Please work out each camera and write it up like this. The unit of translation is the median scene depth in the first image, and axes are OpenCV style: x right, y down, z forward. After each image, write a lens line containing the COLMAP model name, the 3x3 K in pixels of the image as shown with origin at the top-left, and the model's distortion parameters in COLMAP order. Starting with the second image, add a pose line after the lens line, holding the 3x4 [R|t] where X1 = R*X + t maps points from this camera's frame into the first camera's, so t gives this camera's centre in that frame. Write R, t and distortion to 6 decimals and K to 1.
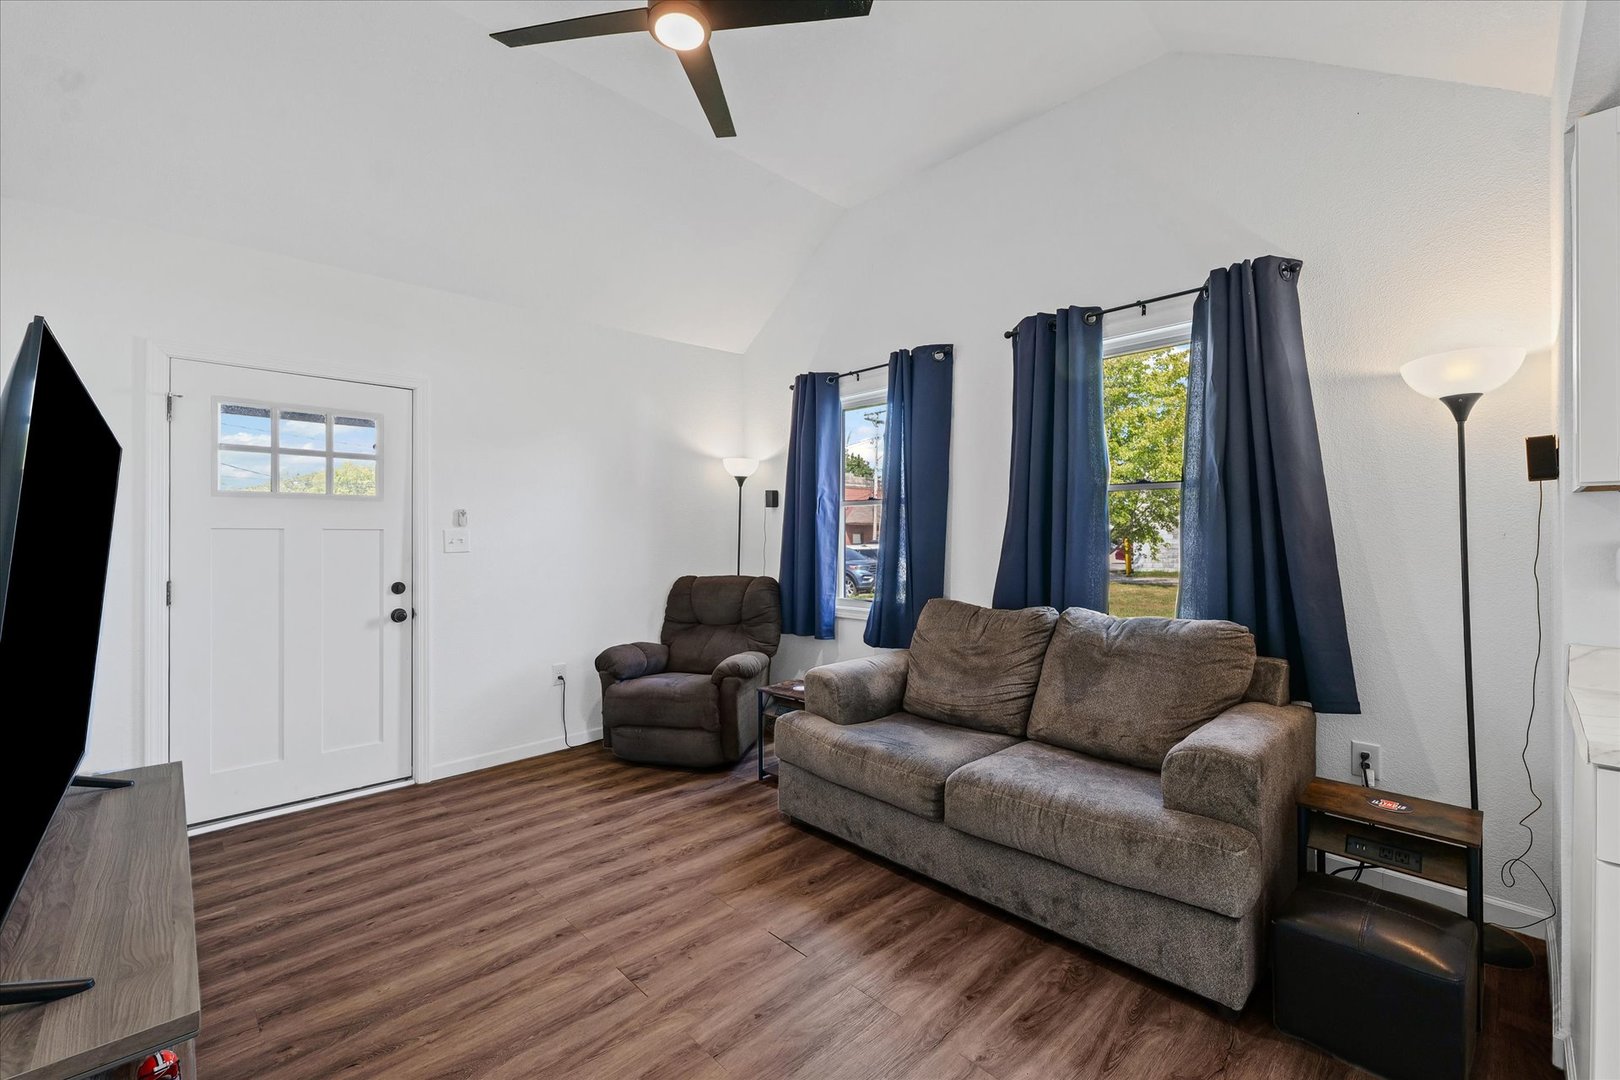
lens RADIAL K [[677.9, 0, 817.0], [0, 677.9, 541.8], [0, 0, 1]] dist [-0.000677, -0.000309]
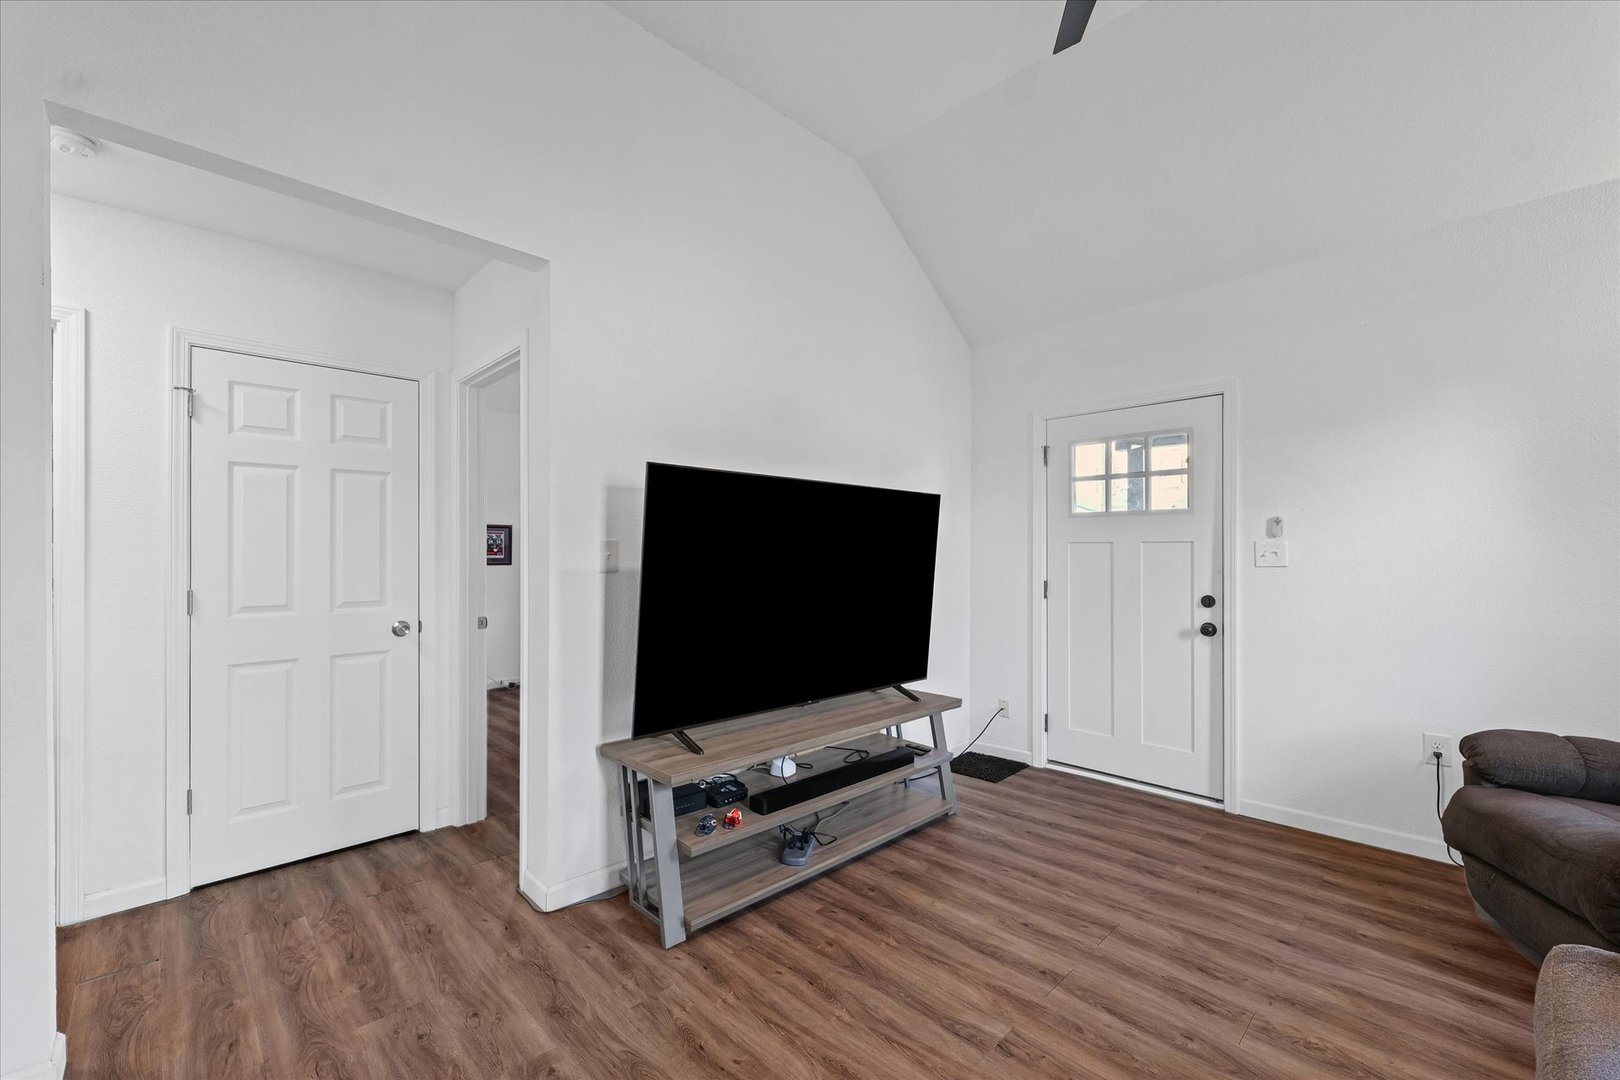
lens RADIAL K [[677.9, 0, 817.0], [0, 677.9, 541.8], [0, 0, 1]] dist [-0.000677, -0.000309]
pose [[-0.002403, -0.007683, -0.999968, 0.417036], [-0.007171, 0.999945, -0.007665, -0.007027], [0.999971, 0.007152, -0.002458, 0.501243]]
